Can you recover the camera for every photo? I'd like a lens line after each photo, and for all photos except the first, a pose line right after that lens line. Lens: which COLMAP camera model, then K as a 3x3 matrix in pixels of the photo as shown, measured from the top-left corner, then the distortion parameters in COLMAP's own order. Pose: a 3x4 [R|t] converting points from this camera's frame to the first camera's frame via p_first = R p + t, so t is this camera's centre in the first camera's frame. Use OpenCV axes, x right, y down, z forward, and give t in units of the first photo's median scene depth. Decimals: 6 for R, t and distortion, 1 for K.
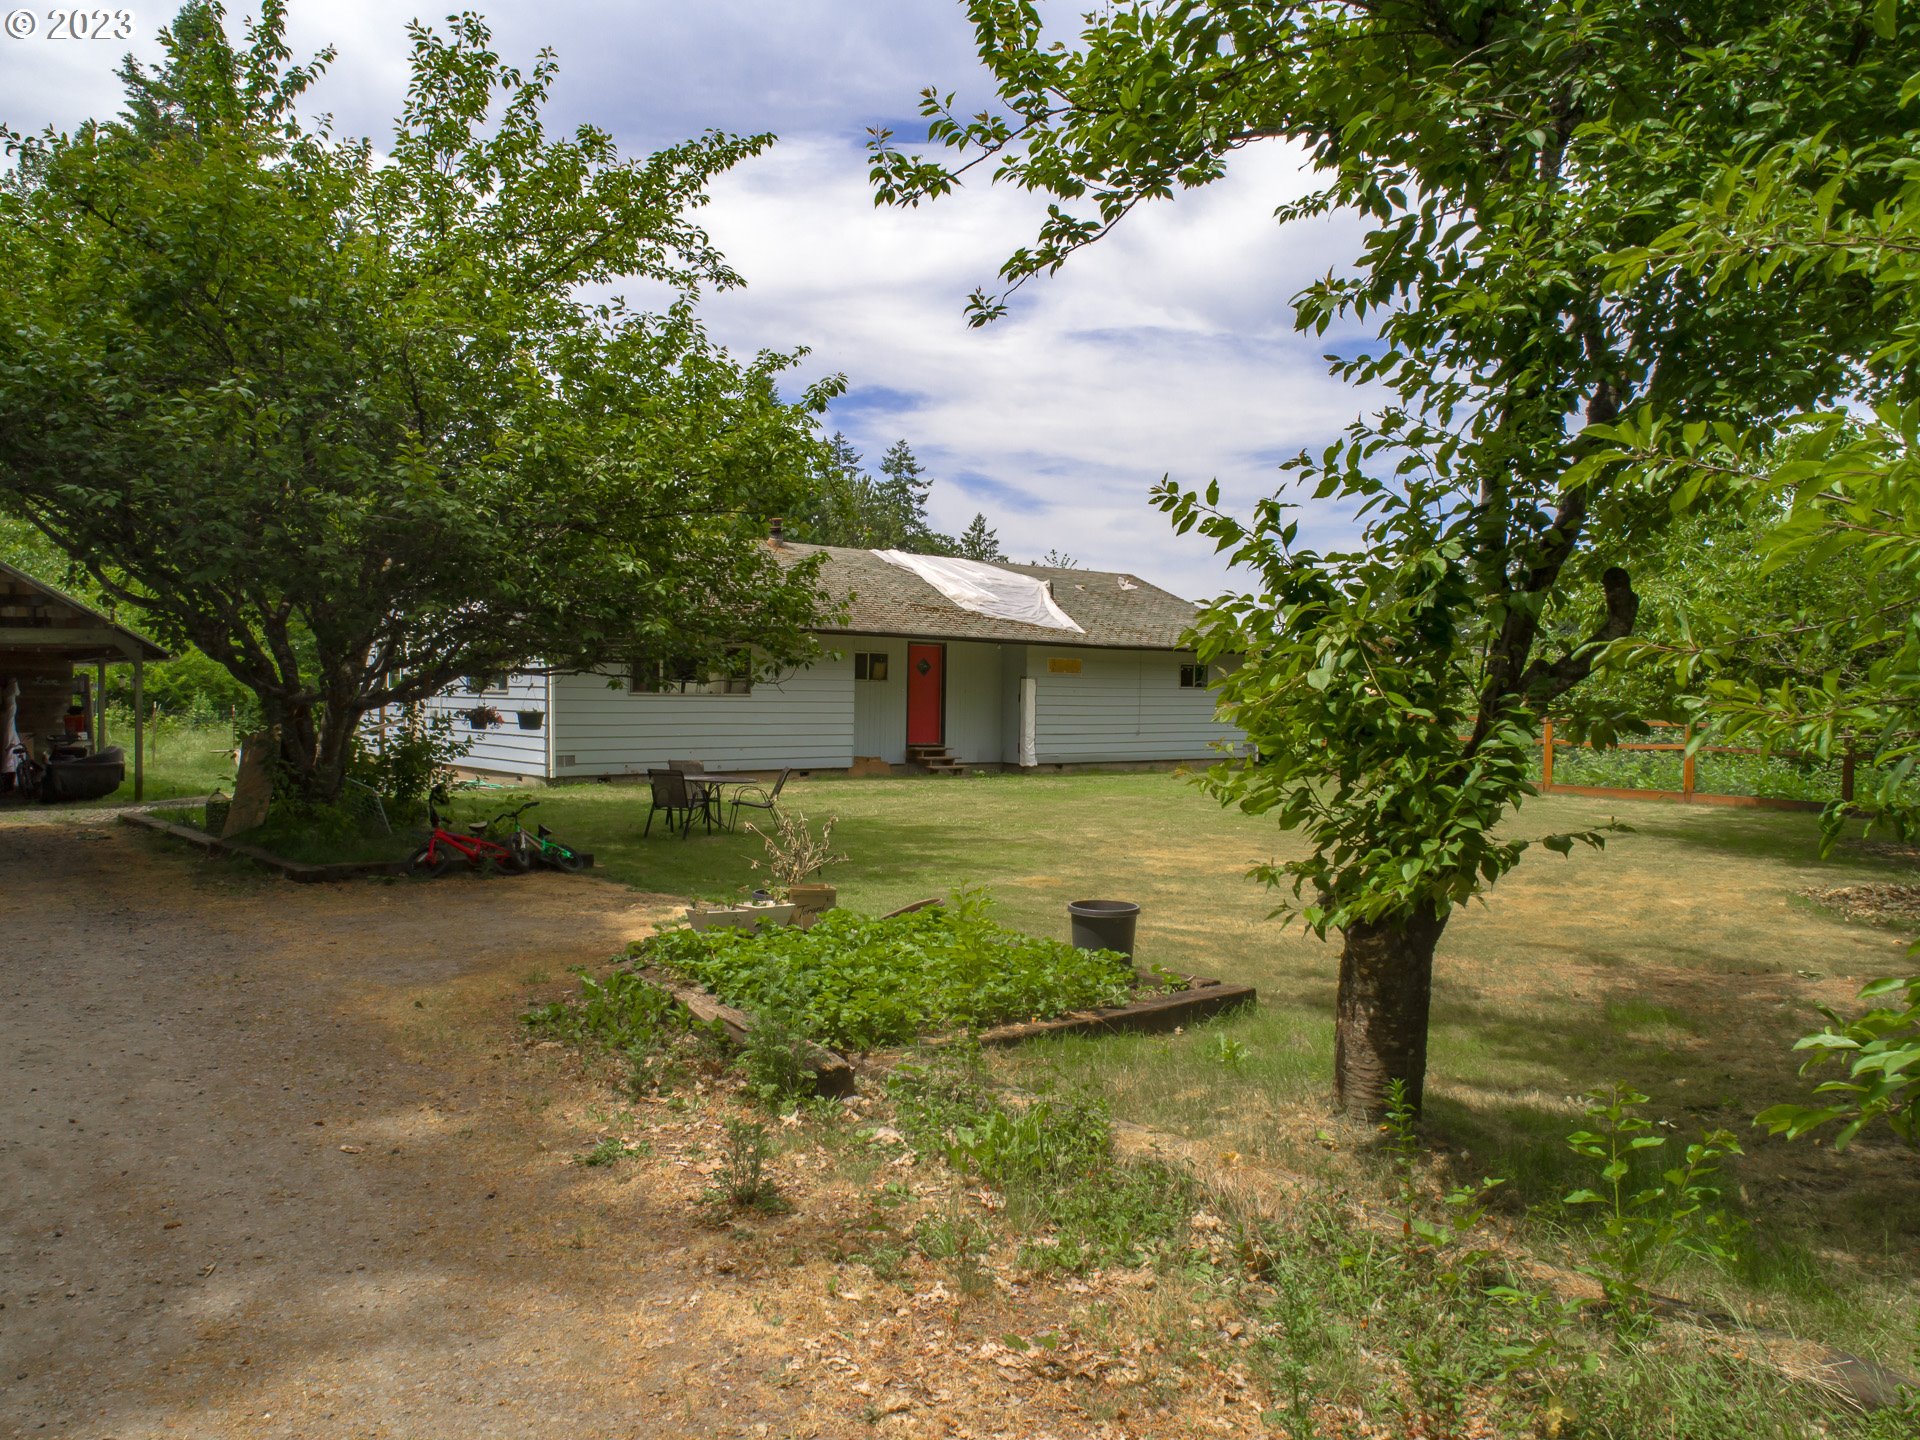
lens RADIAL K [[1438.1, 0, 960.0], [0, 1438.1, 720.0], [0, 0, 1]] dist [-0.003008, -0.004054]
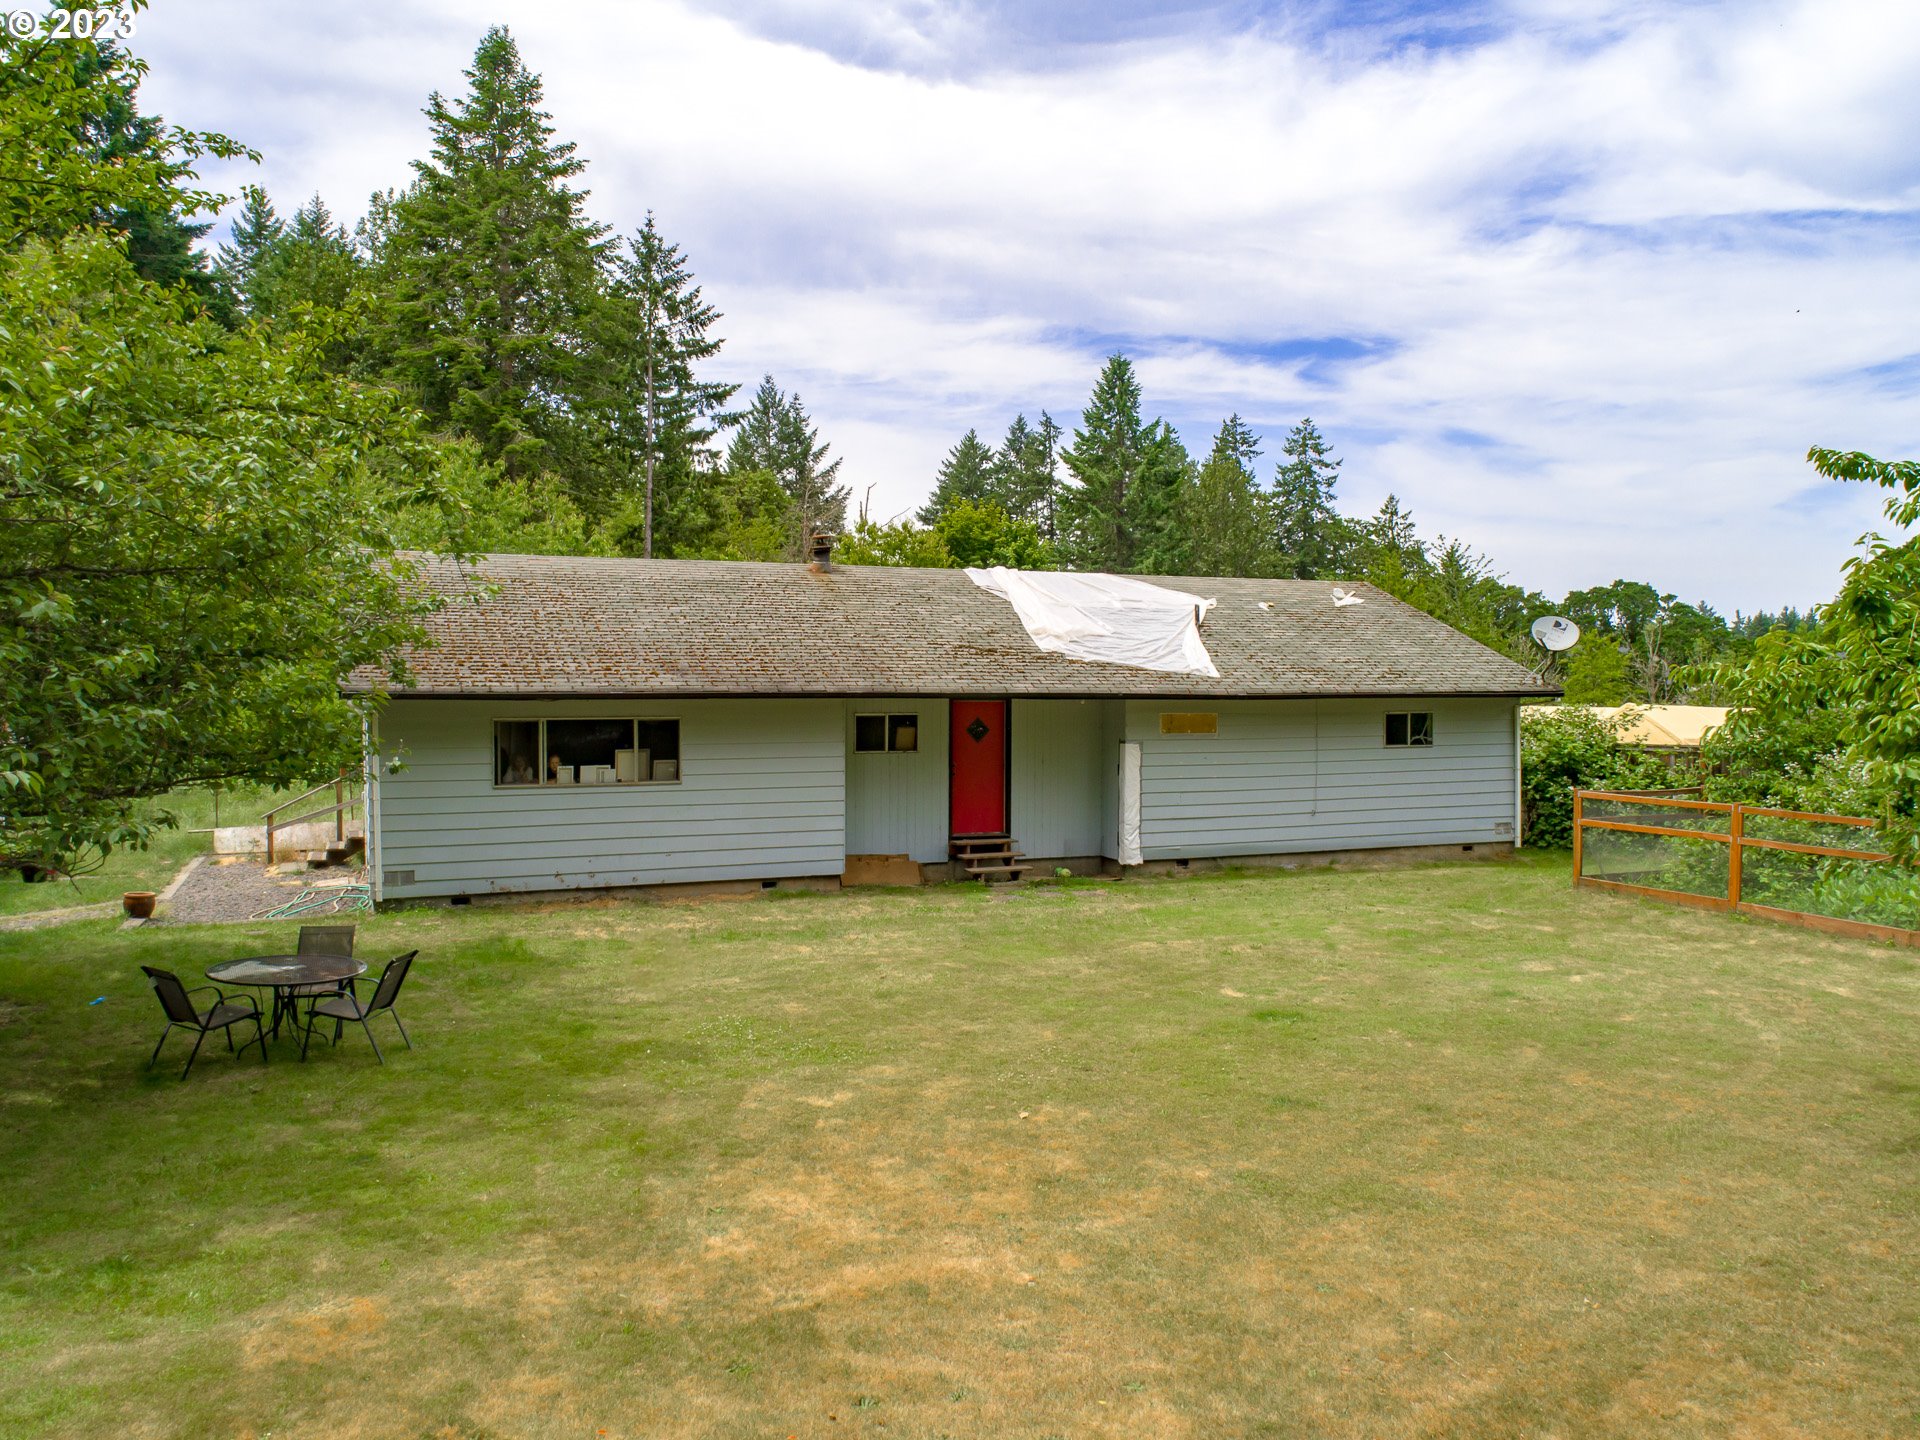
lens RADIAL K [[1459.9, 0, 960.0], [0, 1459.9, 720.0], [0, 0, 1]] dist [-0.007503, -0.001516]
pose [[0.952605, -0.005381, -0.304162, 0.246419], [0.006854, 0.999969, 0.003776, -0.056849], [0.304133, -0.005682, 0.952613, 0.356536]]
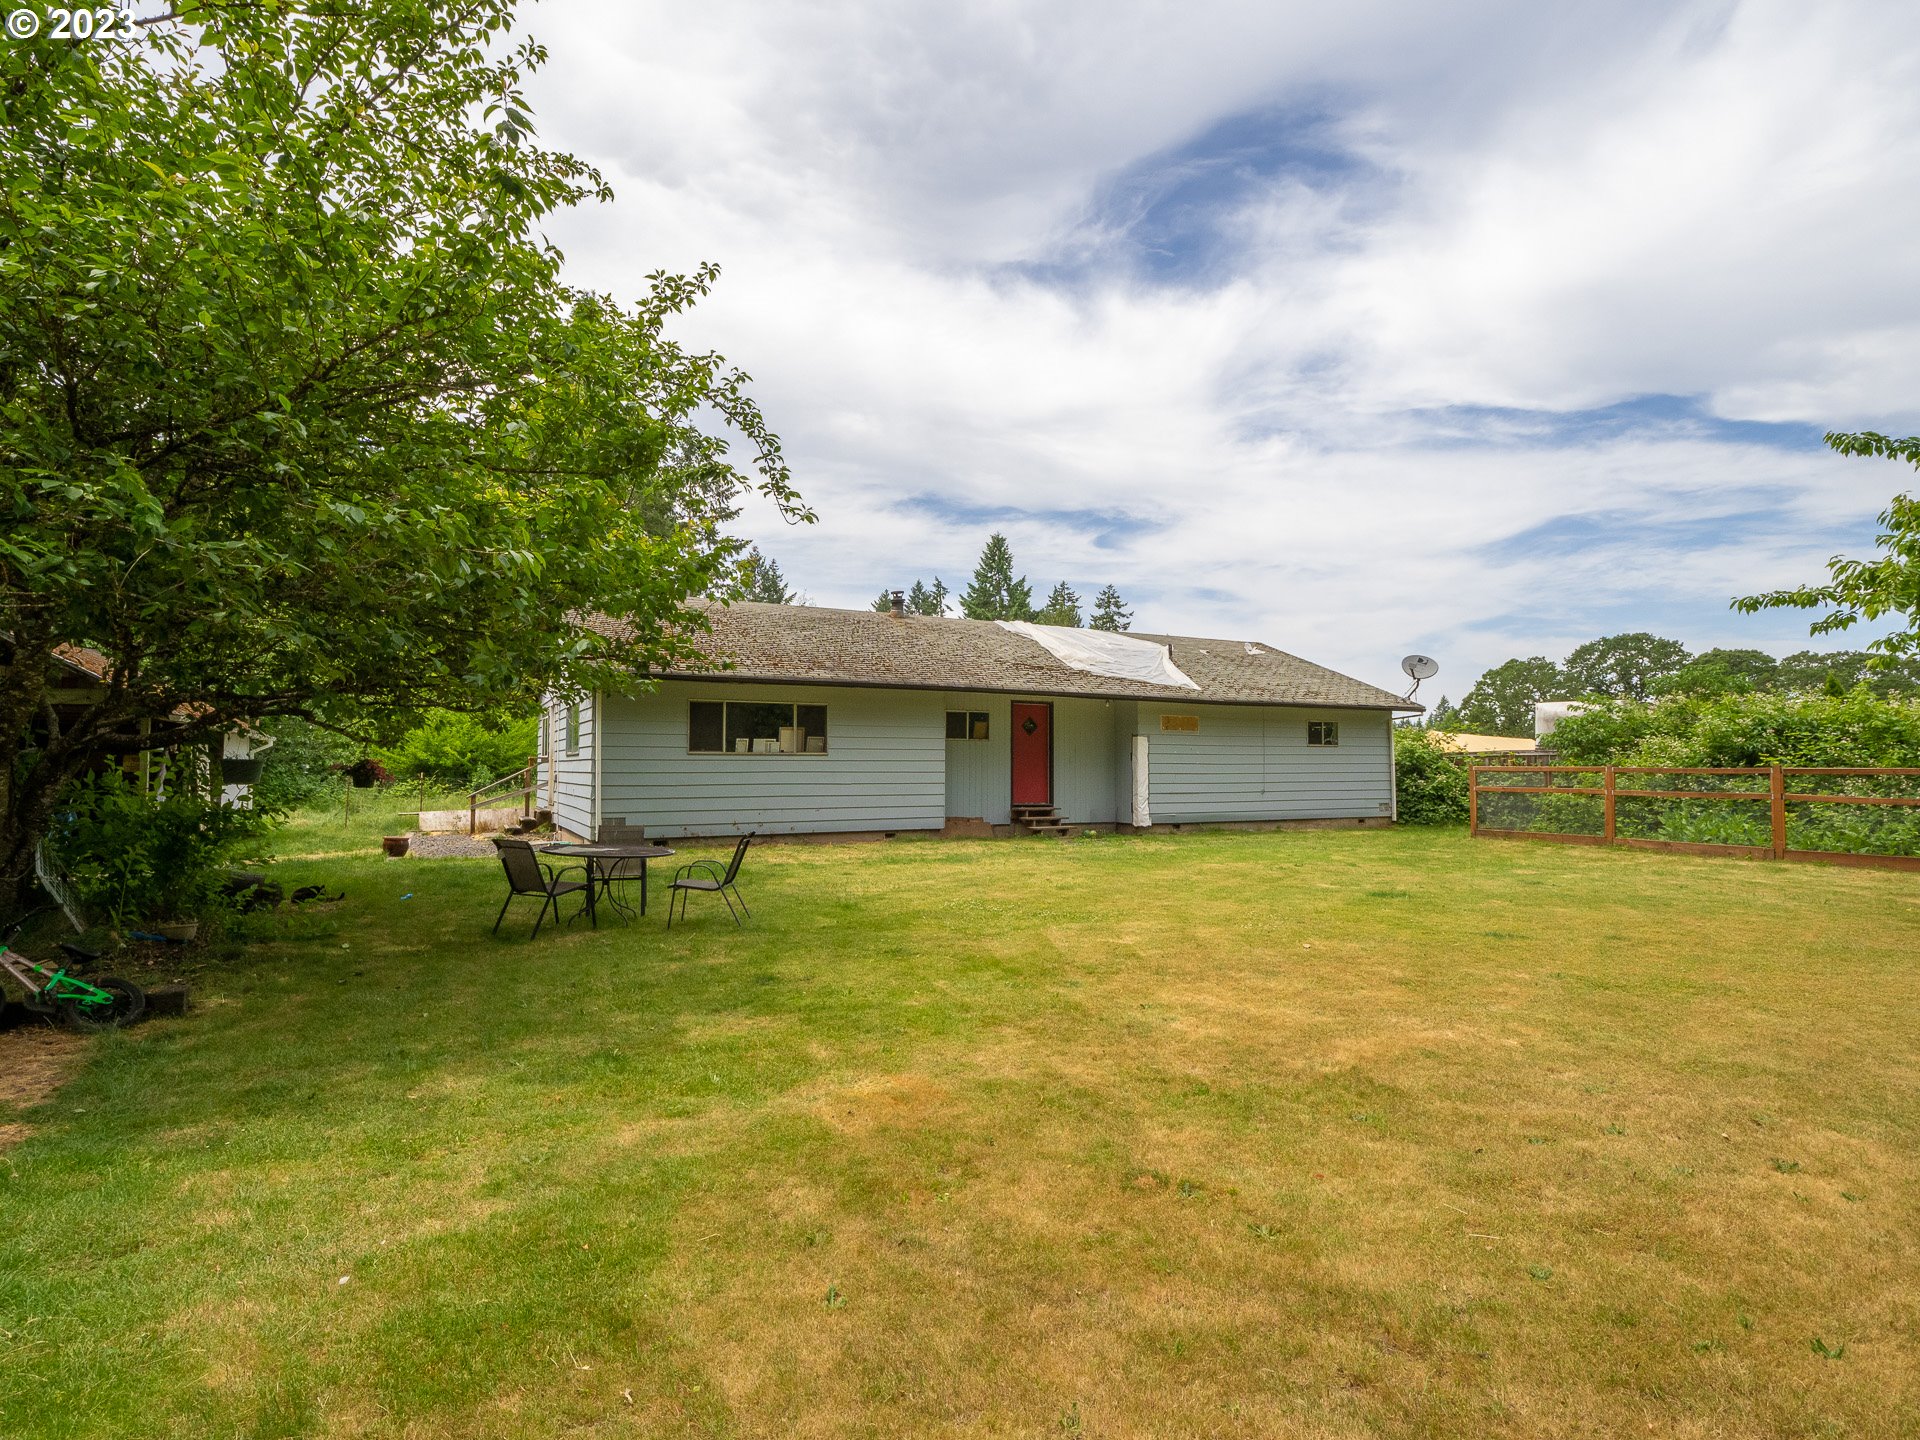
lens RADIAL K [[982.1, 0, 942.1], [0, 982.1, 724.9], [0, 0, 1]] dist [-0.001185, -0.000708]
pose [[0.974327, -0.023036, -0.223954, 0.086009], [0.008530, 0.997815, -0.065524, 0.007852], [0.224974, 0.061931, 0.972395, 0.413362]]
